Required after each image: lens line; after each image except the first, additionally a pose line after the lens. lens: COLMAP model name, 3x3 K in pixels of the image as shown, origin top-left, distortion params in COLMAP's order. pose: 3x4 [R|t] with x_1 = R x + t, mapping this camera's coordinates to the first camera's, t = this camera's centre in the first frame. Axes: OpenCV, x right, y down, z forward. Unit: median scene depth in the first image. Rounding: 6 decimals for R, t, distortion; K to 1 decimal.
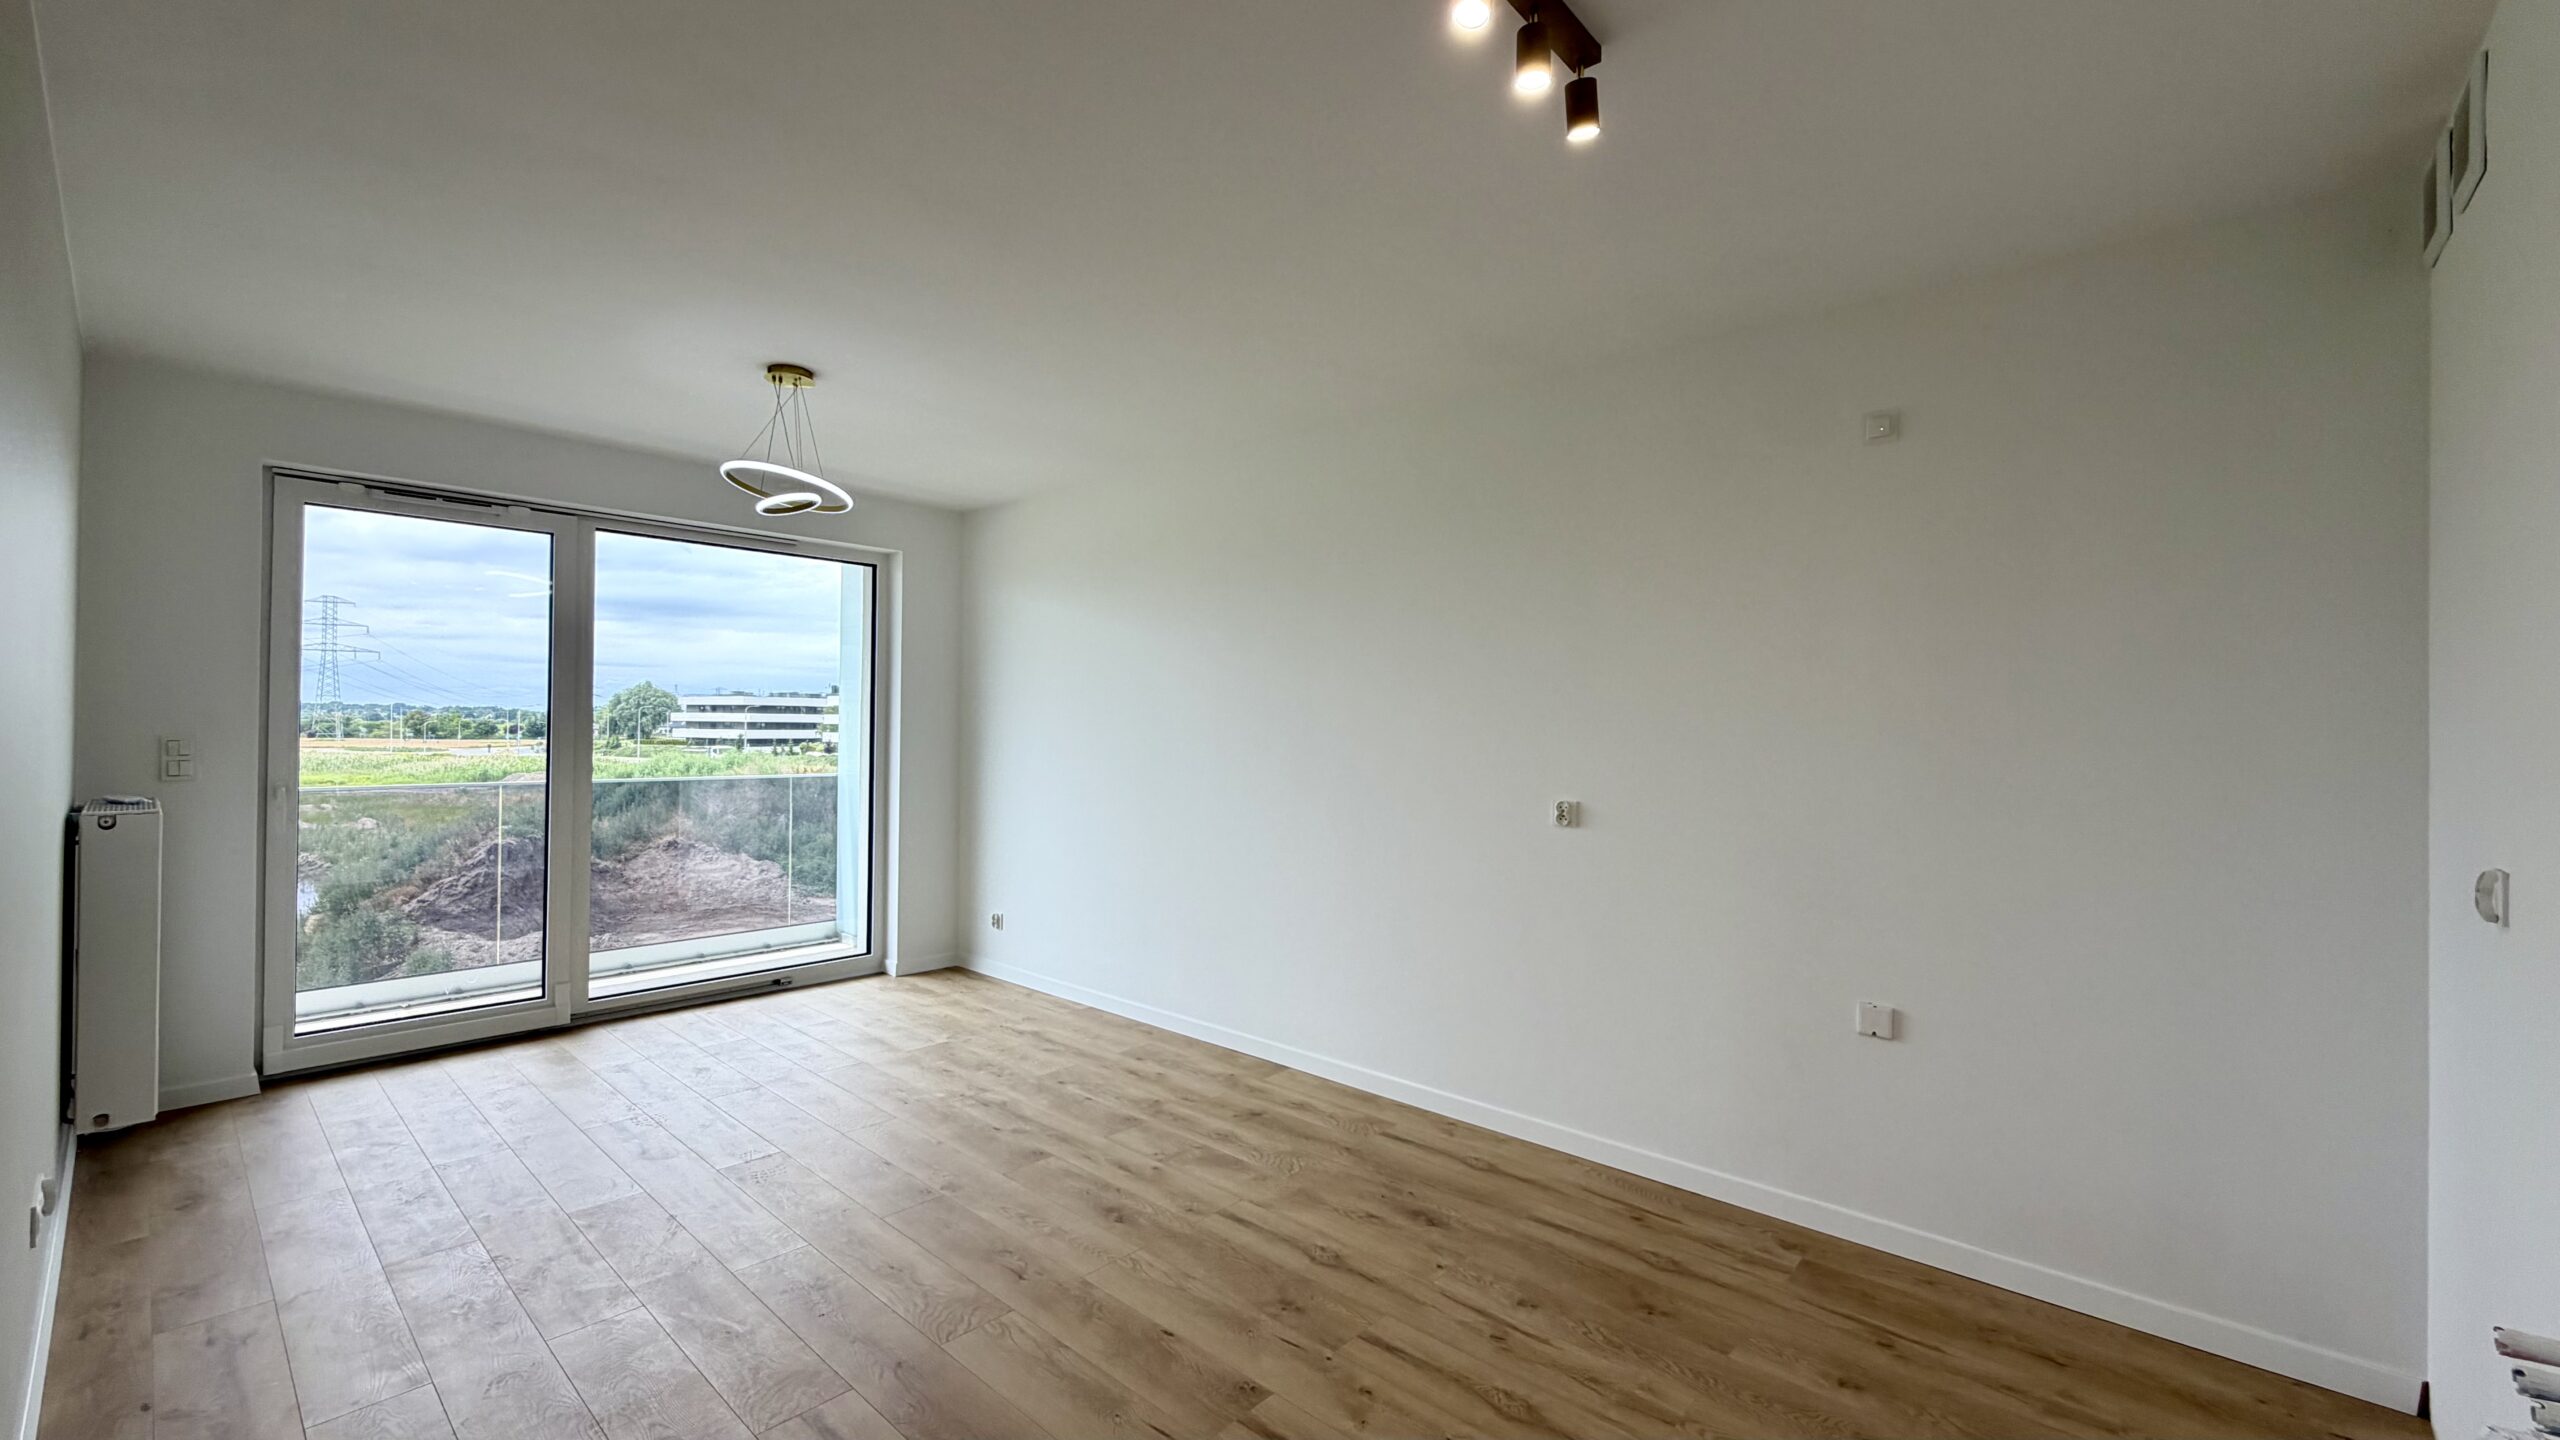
lens RADIAL K [[1021.1, 0, 1271.0], [0, 1021.1, 729.6], [0, 0, 1]] dist [0.001422, -0.000185]
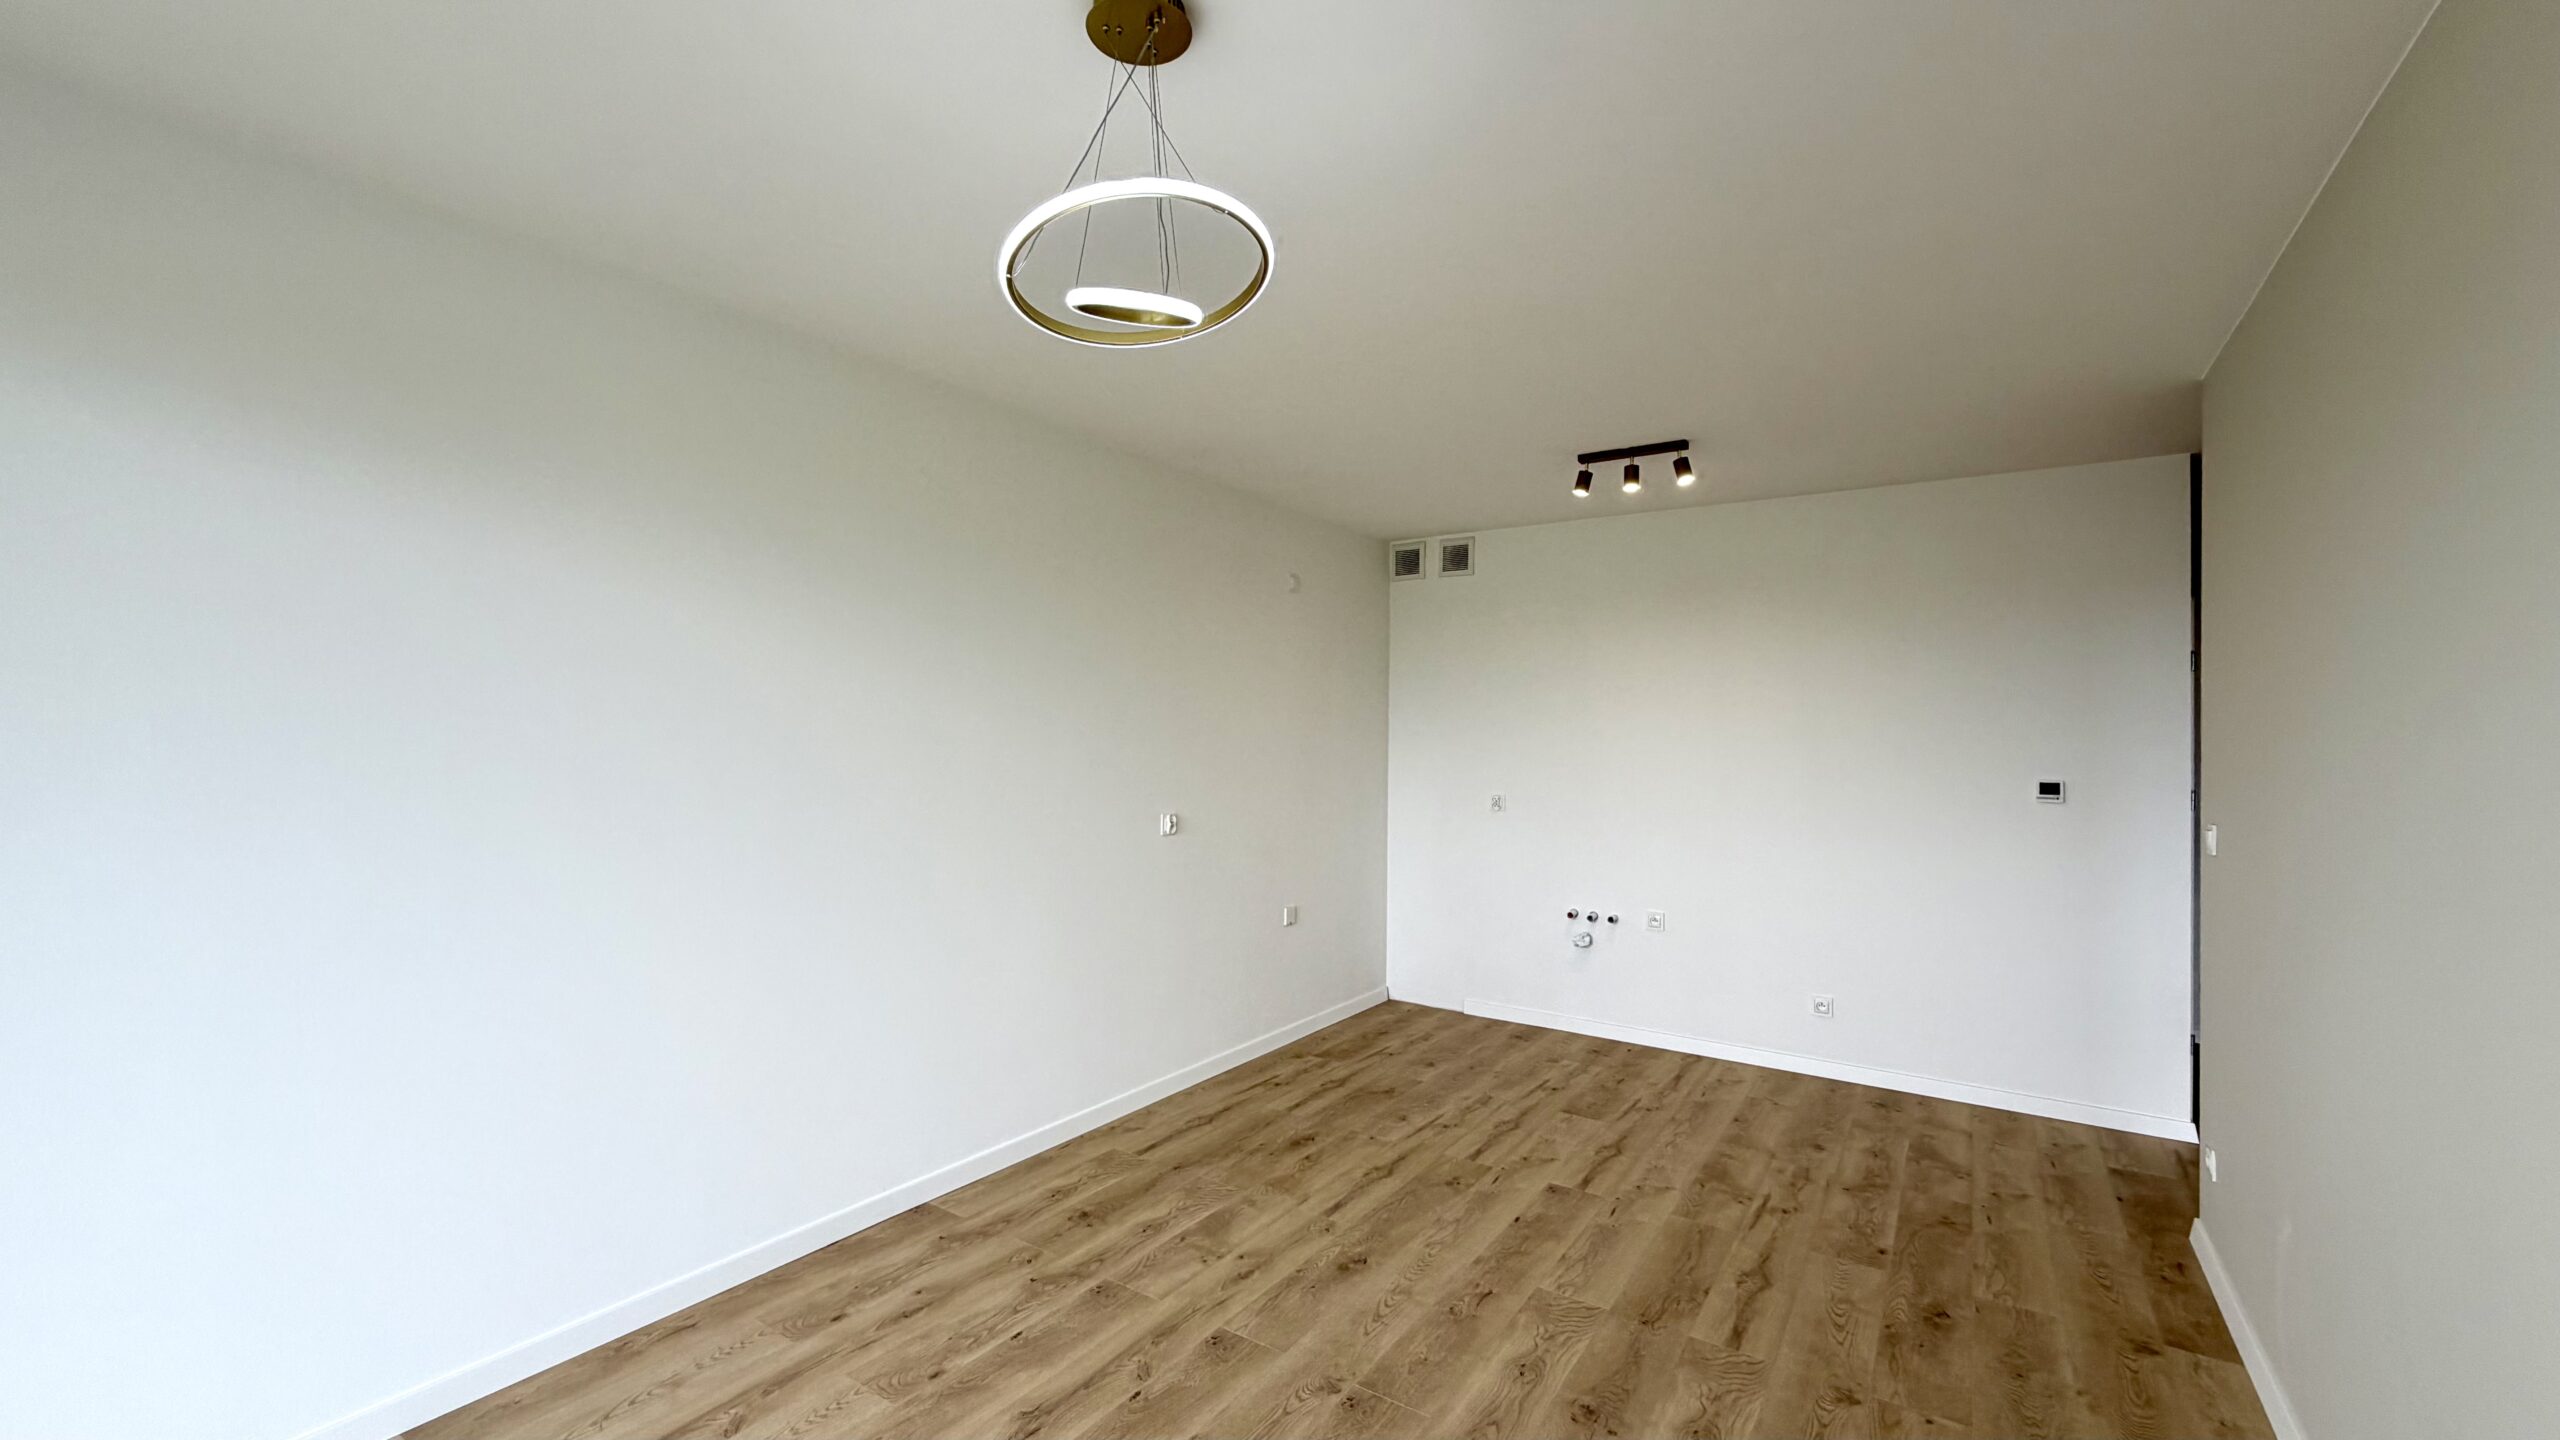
lens RADIAL K [[1021.1, 0, 1271.0], [0, 1021.1, 729.6], [0, 0, 1]] dist [0.001422, -0.000185]
pose [[-0.127941, -0.009672, 0.991735, -1.036389], [-0.008174, 0.999929, 0.008697, -0.050032], [-0.991748, -0.006993, -0.128011, 1.116284]]
